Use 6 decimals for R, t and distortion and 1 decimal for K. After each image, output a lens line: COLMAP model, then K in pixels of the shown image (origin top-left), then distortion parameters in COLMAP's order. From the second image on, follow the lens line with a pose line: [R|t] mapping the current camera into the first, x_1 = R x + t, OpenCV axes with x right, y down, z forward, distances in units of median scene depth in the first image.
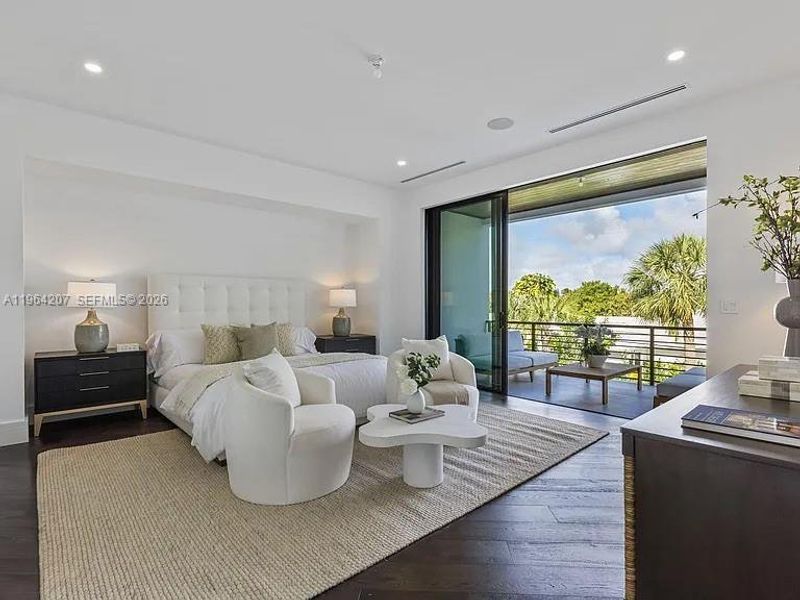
lens RADIAL K [[409.8, 0, 400.9], [0, 409.8, 305.4], [0, 0, 1]] dist [0.002144, 0.001209]
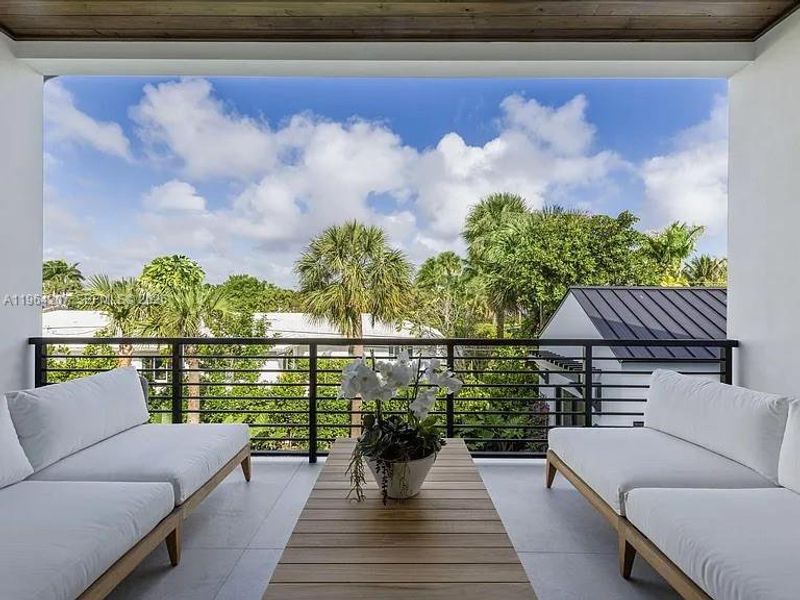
lens RADIAL K [[409.8, 0, 400.9], [0, 409.8, 305.4], [0, 0, 1]] dist [0.002144, 0.001209]
pose [[0.679031, -0.005960, 0.734085, 0.071744], [-0.001339, 0.999955, 0.009357, 0.002162], [-0.734108, -0.007337, 0.678993, 0.228566]]
